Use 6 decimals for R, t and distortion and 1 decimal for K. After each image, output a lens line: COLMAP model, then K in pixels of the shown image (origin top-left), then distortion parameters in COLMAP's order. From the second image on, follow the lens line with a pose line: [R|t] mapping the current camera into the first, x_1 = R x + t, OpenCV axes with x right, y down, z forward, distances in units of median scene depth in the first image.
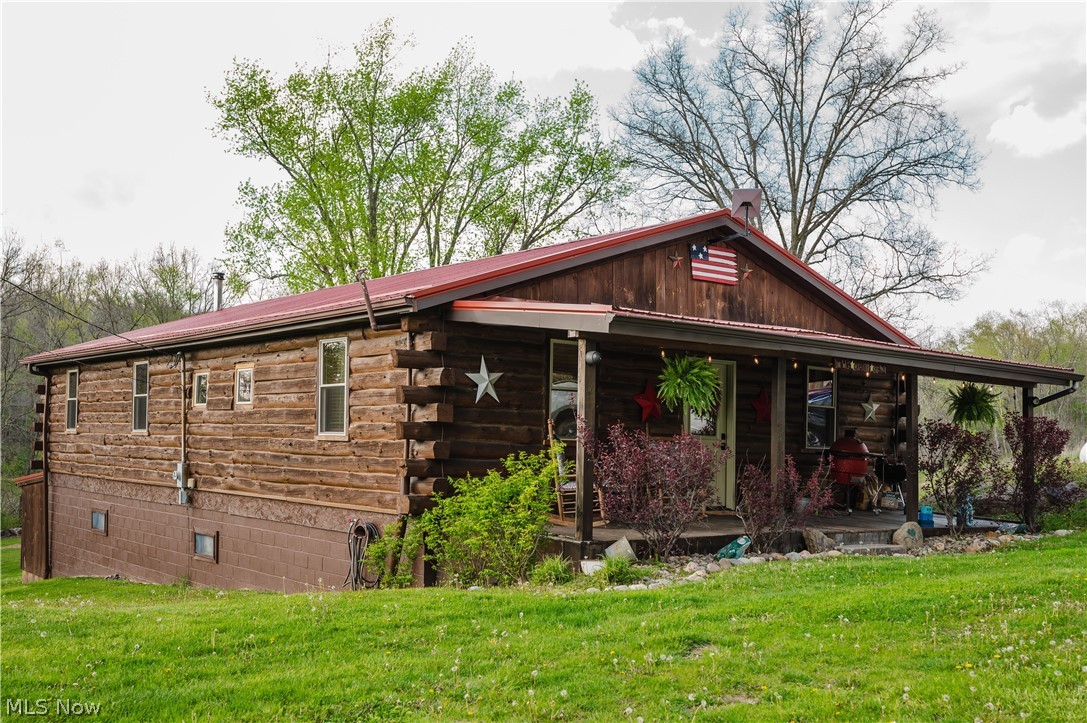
lens RADIAL K [[1083.4, 0, 543.5], [0, 1083.4, 361.5], [0, 0, 1]] dist [0.002302, 0.000719]
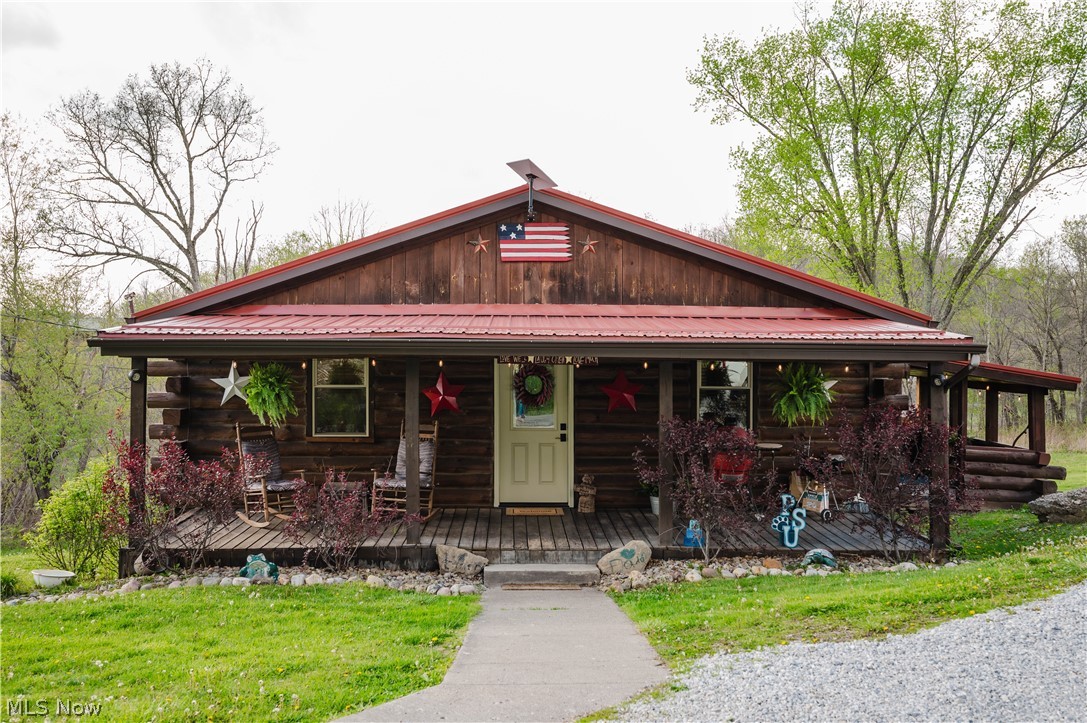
lens RADIAL K [[1083.4, 0, 543.5], [0, 1083.4, 361.5], [0, 0, 1]] dist [0.002302, 0.000719]
pose [[0.792683, -0.039694, -0.608341, 0.731631], [0.065243, 0.997671, 0.019916, -0.005766], [0.606133, -0.055477, 0.793426, 0.266689]]
